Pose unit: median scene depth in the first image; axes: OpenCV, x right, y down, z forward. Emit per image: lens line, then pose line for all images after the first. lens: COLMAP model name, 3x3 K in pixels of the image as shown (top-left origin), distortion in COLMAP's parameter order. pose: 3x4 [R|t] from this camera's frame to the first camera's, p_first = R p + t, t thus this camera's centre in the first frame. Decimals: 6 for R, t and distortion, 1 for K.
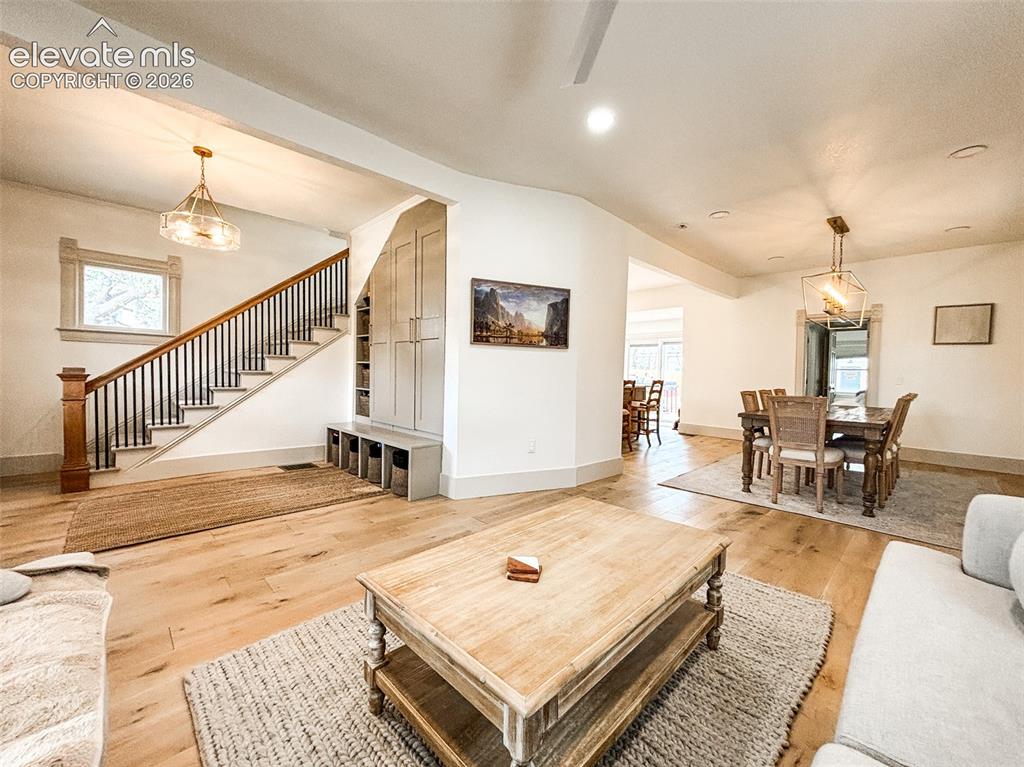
lens RADIAL K [[409.1, 0, 503.1], [0, 409.1, 381.5], [0, 0, 1]] dist [0.003383, 0.000310]
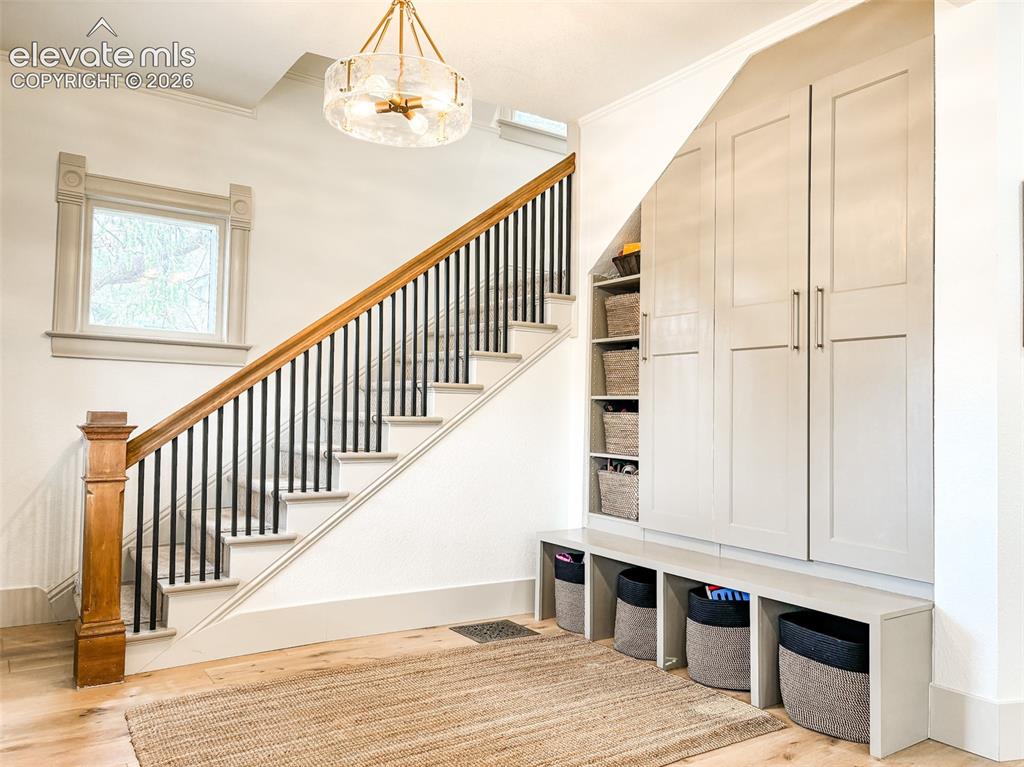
lens RADIAL K [[767.5, 0, 517.6], [0, 767.5, 388.6], [0, 0, 1]] dist [0.030047, -0.015035]
pose [[0.986148, -0.007276, -0.165708, -0.364511], [-0.002569, 0.998248, -0.059118, -0.007271], [0.165847, 0.058725, 0.984401, 0.173202]]
